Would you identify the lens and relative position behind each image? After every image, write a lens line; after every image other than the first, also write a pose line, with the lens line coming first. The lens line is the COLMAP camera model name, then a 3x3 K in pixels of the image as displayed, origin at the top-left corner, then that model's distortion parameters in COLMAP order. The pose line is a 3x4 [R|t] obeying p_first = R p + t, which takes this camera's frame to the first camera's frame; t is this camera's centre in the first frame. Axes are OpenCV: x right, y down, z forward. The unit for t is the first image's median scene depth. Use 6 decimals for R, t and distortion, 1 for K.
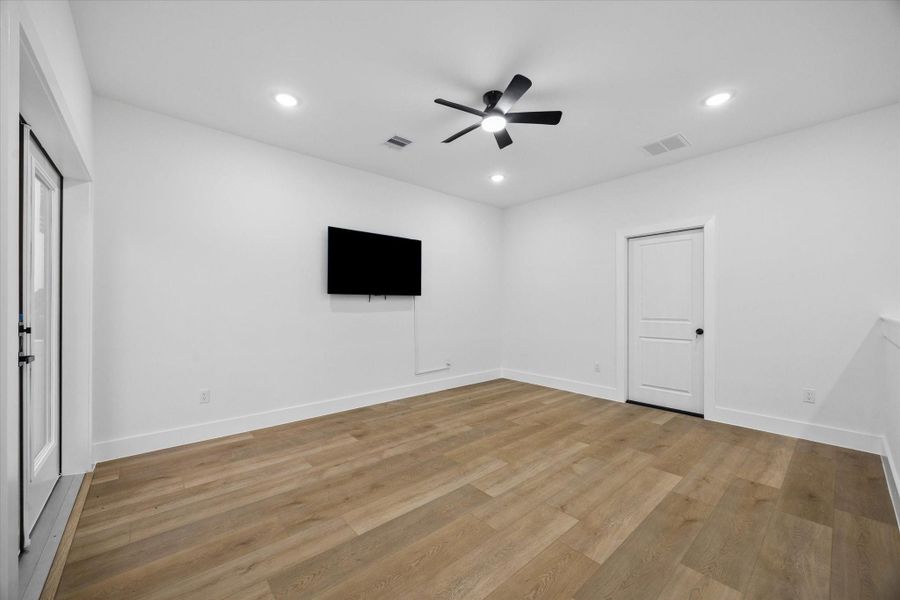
lens RADIAL K [[348.4, 0, 448.7], [0, 348.4, 312.3], [0, 0, 1]] dist [0.000472, -0.000033]
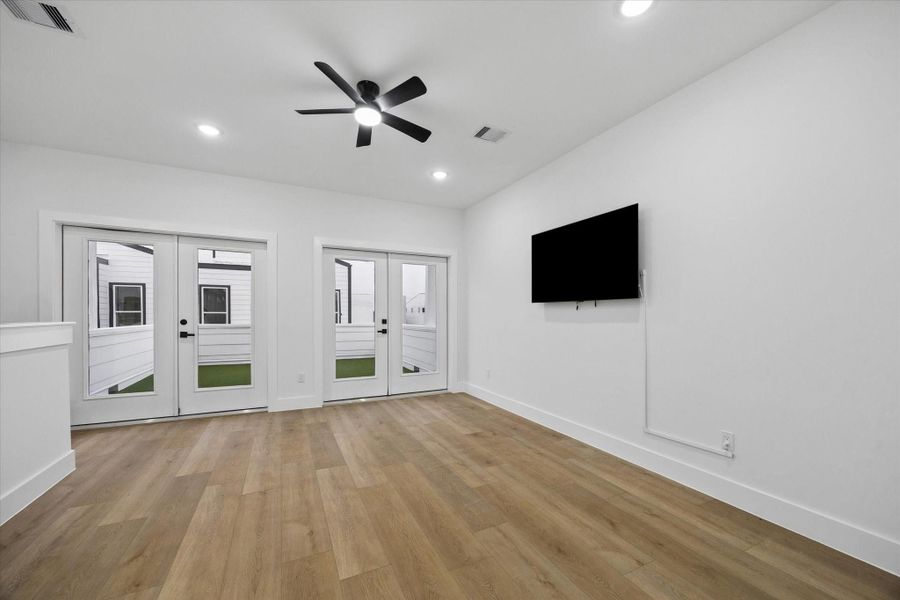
lens RADIAL K [[348.4, 0, 448.7], [0, 348.4, 312.3], [0, 0, 1]] dist [0.000472, -0.000033]
pose [[-0.267245, -0.009498, -0.963582, 0.907453], [-0.021716, 0.999757, -0.003831, -0.021030], [0.963384, 0.019901, -0.267386, 1.347789]]
